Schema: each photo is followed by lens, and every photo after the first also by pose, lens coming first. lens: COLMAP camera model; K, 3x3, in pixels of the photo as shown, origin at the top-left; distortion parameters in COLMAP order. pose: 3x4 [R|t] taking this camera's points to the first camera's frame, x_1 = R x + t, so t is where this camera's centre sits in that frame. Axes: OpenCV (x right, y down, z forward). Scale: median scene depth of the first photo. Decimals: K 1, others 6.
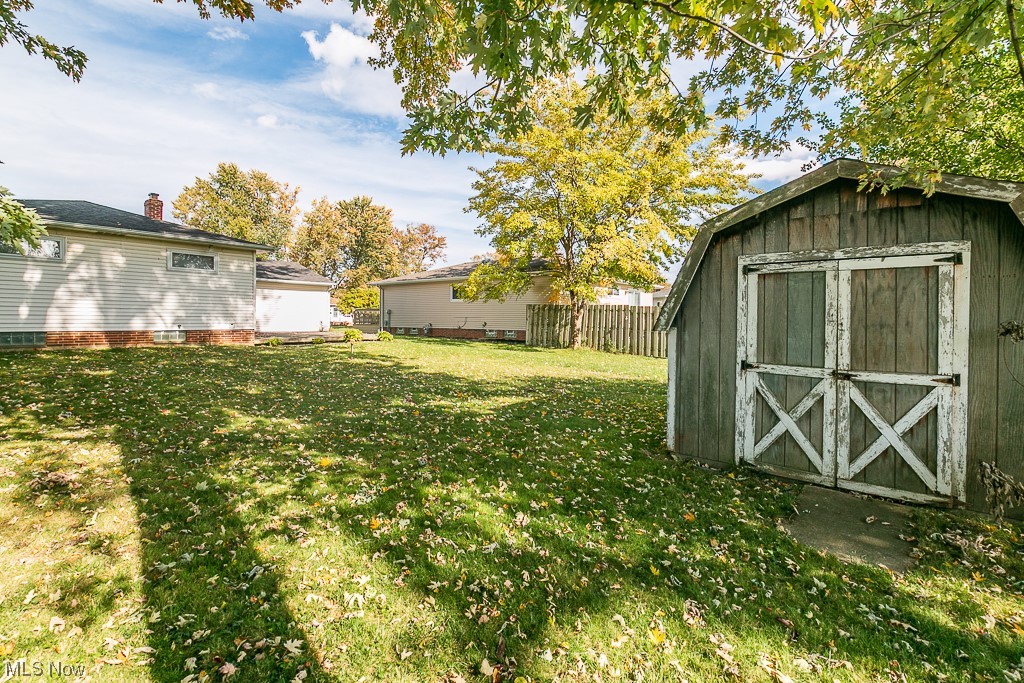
lens RADIAL K [[485.4, 0, 512.0], [0, 485.4, 317.8], [0, 0, 1]] dist [0.000499, 0.000021]
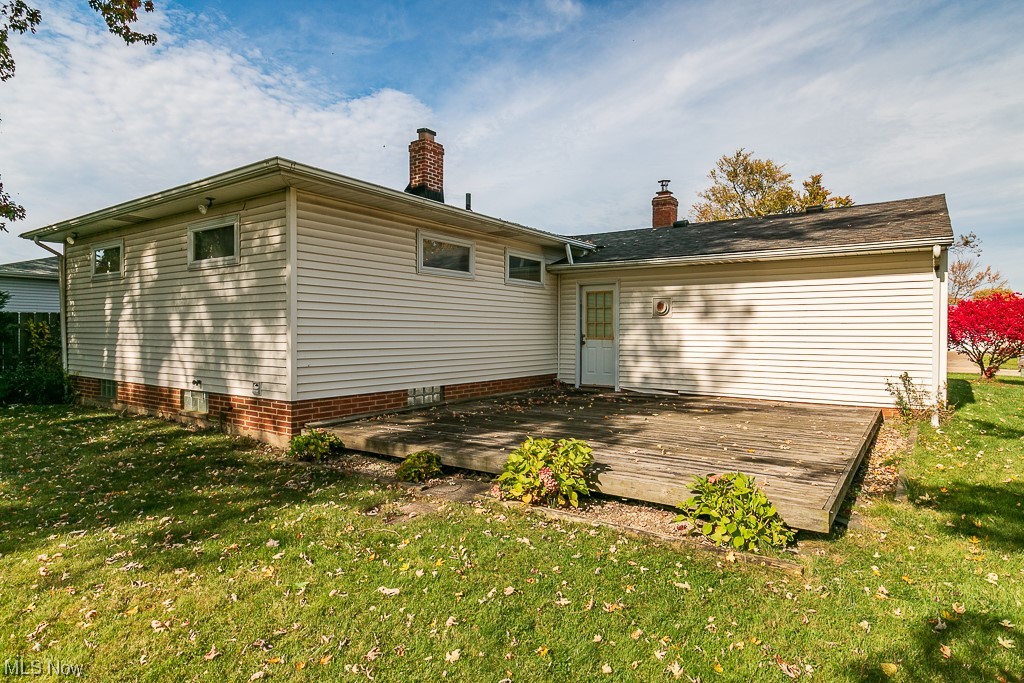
lens RADIAL K [[576.2, 0, 530.0], [0, 576.2, 333.7], [0, 0, 1]] dist [-0.002546, -0.002690]
pose [[0.054722, -0.002989, -0.998497, -0.091133], [0.002291, 0.999993, -0.002868, -0.027508], [0.998499, -0.002130, 0.054729, 1.220653]]
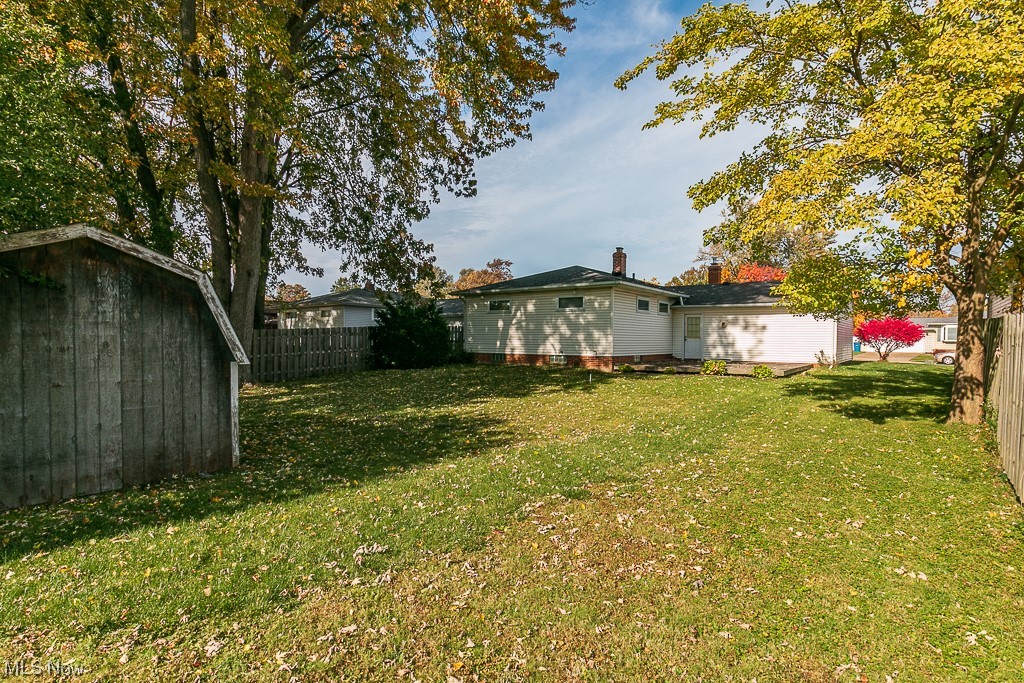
lens RADIAL K [[560.1, 0, 512.0], [0, 560.1, 341.5], [0, 0, 1]] dist [-0.000392, -0.000203]
pose [[0.010051, -0.002466, -0.999946, 0.806016], [-0.004524, 0.999987, -0.002512, -0.007739], [0.999939, 0.004549, 0.010040, 0.795552]]
